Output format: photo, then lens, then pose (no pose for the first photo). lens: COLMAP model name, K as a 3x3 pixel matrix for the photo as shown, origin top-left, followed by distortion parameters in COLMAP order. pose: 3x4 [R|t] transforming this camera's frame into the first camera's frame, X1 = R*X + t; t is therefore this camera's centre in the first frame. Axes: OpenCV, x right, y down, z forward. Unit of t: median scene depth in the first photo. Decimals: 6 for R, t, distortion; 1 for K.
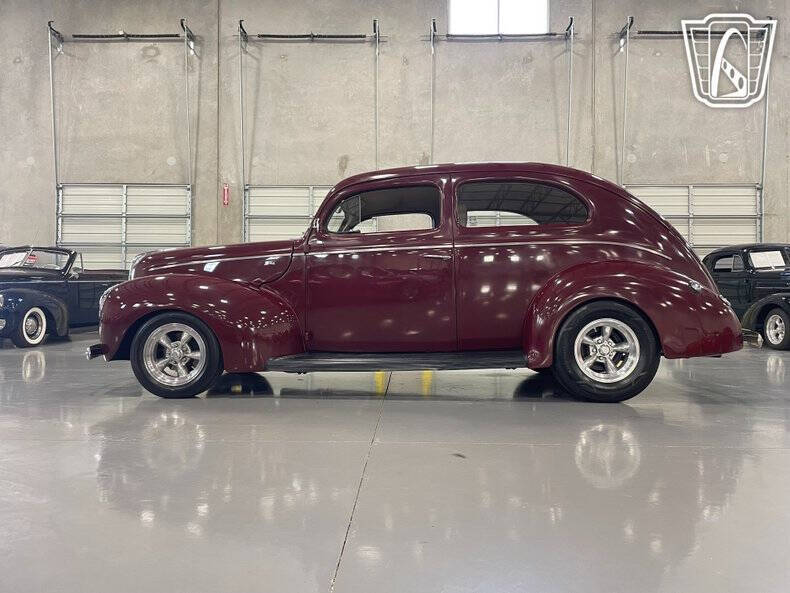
lens RADIAL K [[587.1, 0, 395.0], [0, 587.1, 296.5], [0, 0, 1]] dist [0.070810, -0.079089]
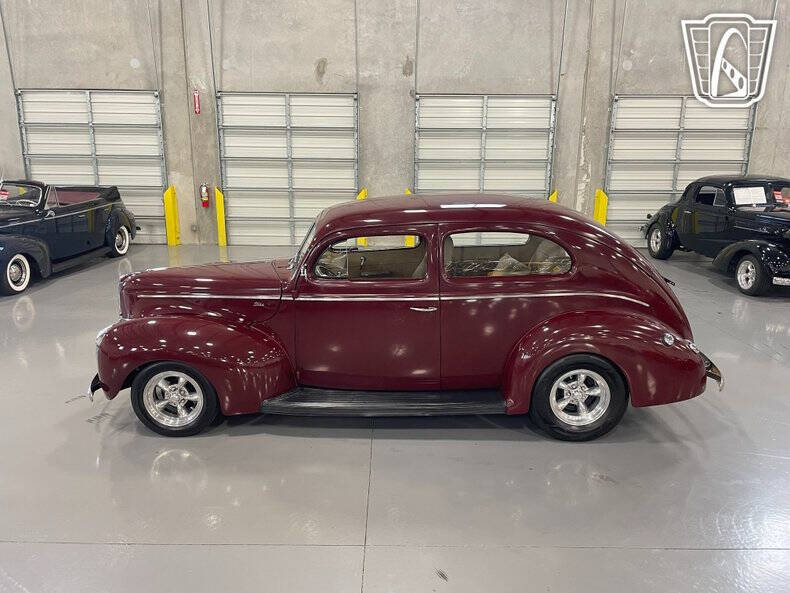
lens RADIAL K [[587.7, 0, 389.6], [0, 587.7, 293.7], [0, 0, 1]] dist [0.063697, -0.076797]
pose [[0.999699, -0.003773, 0.024256, -0.003911], [-0.002213, 0.970241, 0.242130, -0.110240], [-0.024448, -0.242111, 0.969941, 0.003775]]
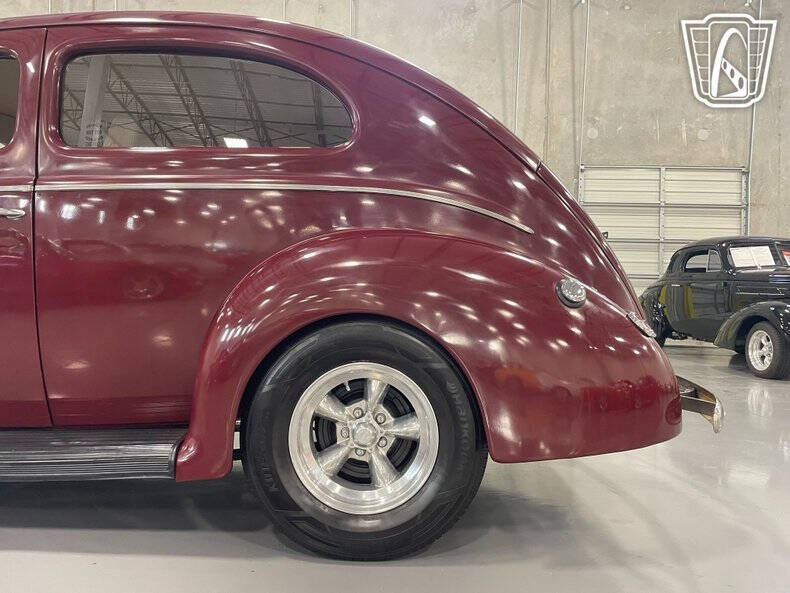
lens RADIAL K [[587.7, 0, 389.6], [0, 587.7, 293.7], [0, 0, 1]] dist [0.063697, -0.076797]
pose [[0.999773, 0.019860, 0.007696, 0.116383], [-0.019861, 0.999803, 0.000045, -0.004029], [-0.007693, -0.000198, 0.999970, 0.180512]]
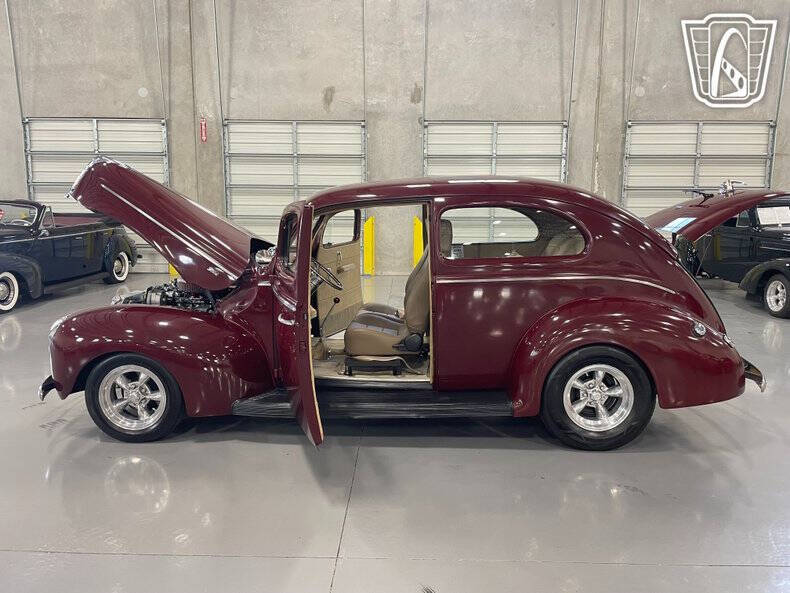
lens RADIAL K [[589.8, 0, 393.1], [0, 589.8, 292.4], [0, 0, 1]] dist [0.060371, -0.072931]
pose [[0.999993, 0.000625, 0.003587, 0.010329], [-0.001174, 0.987881, 0.155206, -0.067885], [-0.003446, -0.155209, 0.987876, 0.033540]]
